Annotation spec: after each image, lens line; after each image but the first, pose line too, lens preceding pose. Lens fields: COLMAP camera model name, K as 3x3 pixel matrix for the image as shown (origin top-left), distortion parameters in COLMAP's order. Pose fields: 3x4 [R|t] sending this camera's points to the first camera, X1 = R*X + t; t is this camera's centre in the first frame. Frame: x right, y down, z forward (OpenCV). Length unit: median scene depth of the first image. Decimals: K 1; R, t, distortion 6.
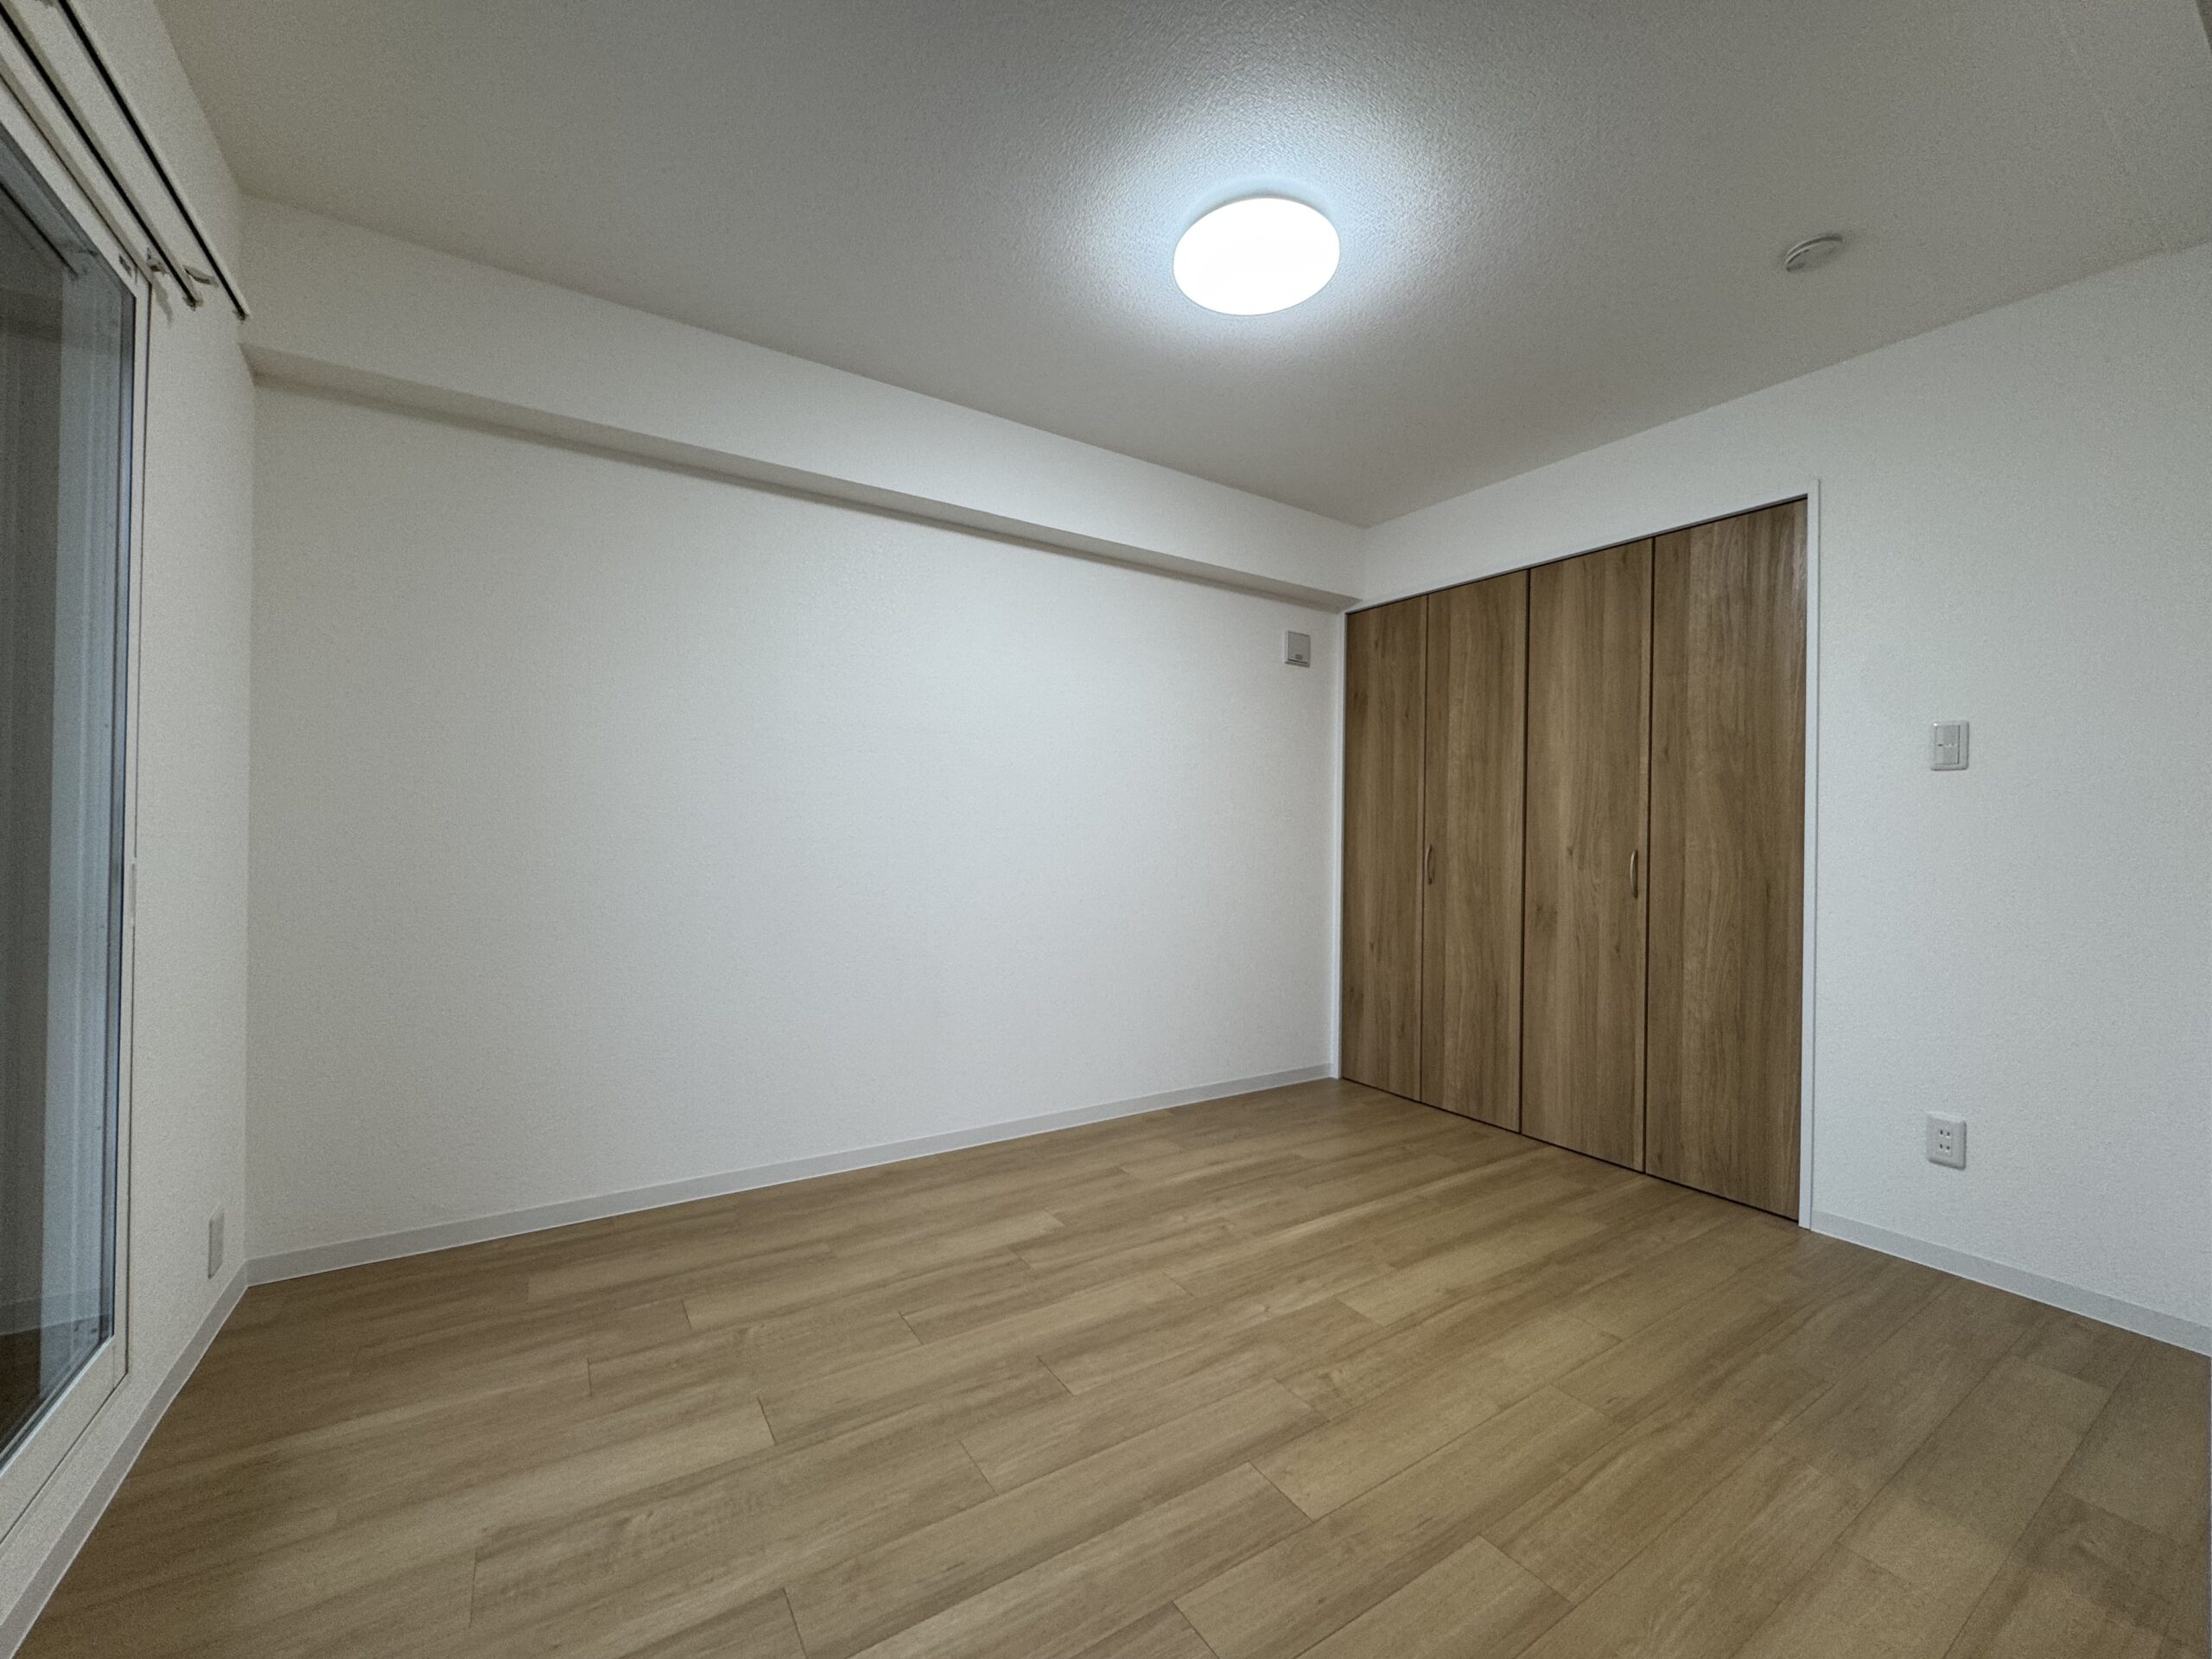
lens RADIAL K [[881.9, 0, 1110.2], [0, 881.9, 830.5], [0, 0, 1]] dist [-0.001162, 0.000078]
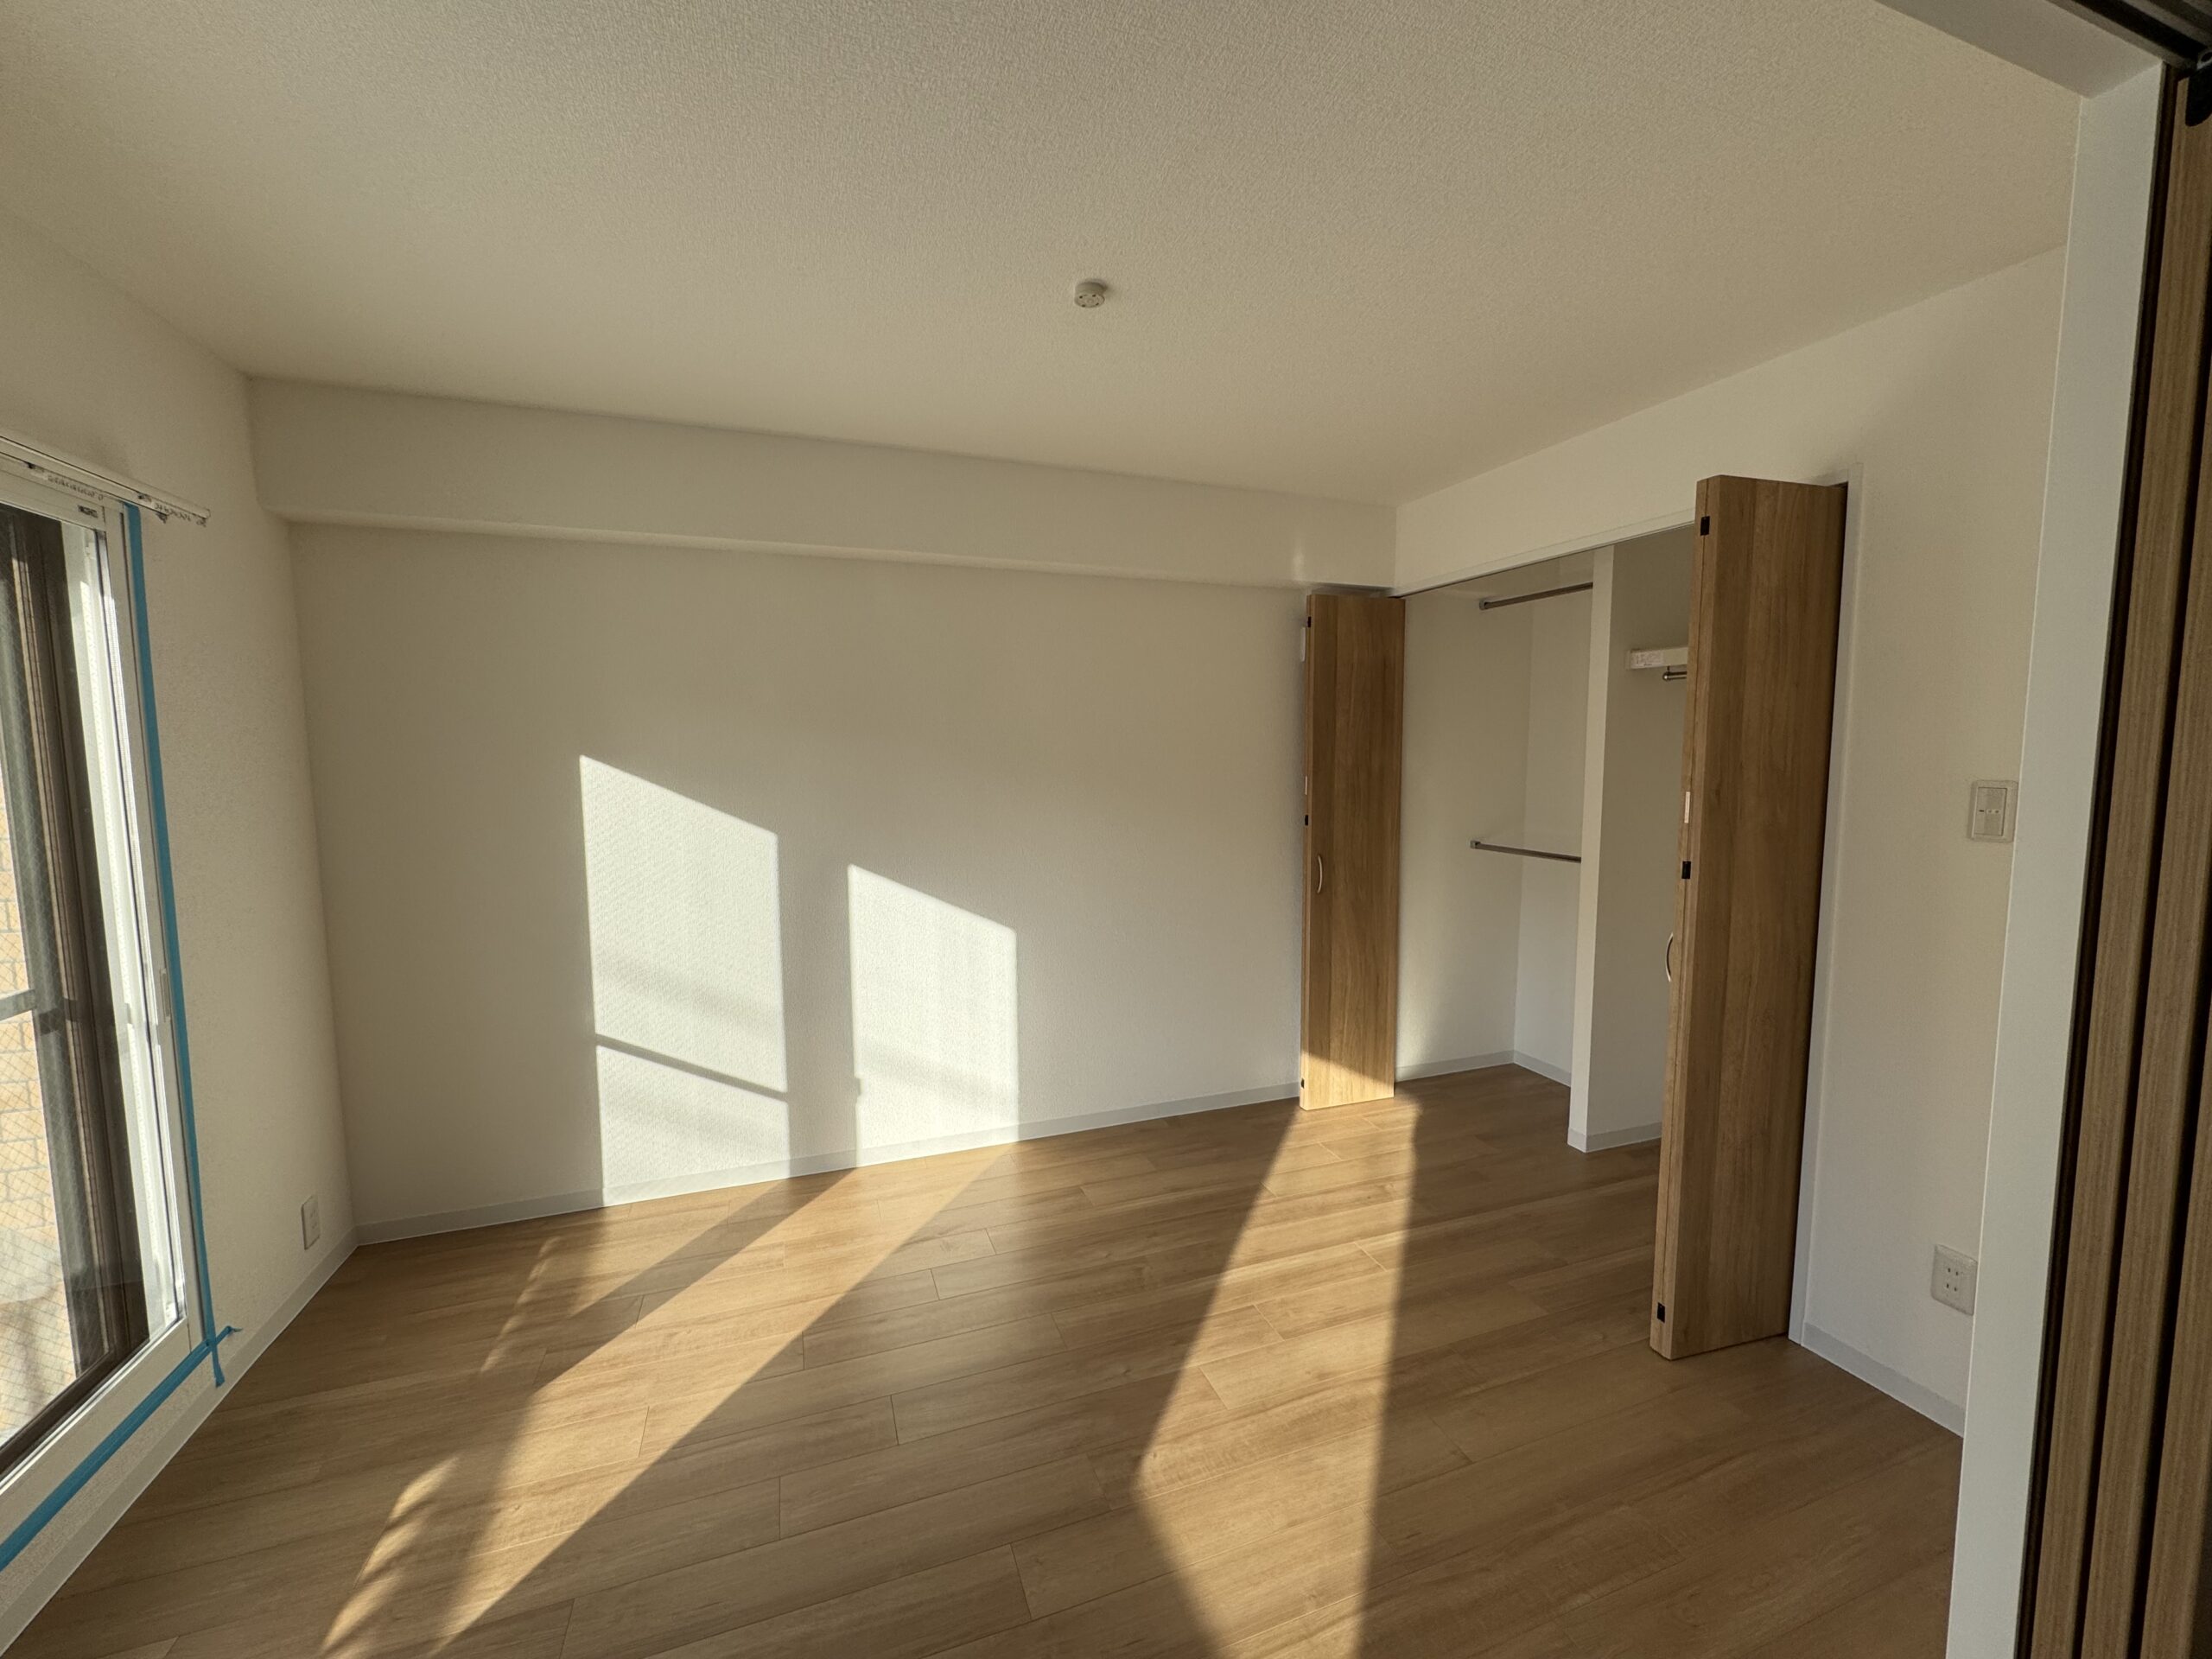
lens RADIAL K [[881.9, 0, 1110.3], [0, 881.9, 825.9], [0, 0, 1]] dist [-0.001162, 0.000078]
pose [[0.974153, 0.000384, -0.225888, 0.425183], [0.020168, 0.995857, 0.088669, -0.205924], [0.224987, -0.090933, 0.970109, 0.050062]]
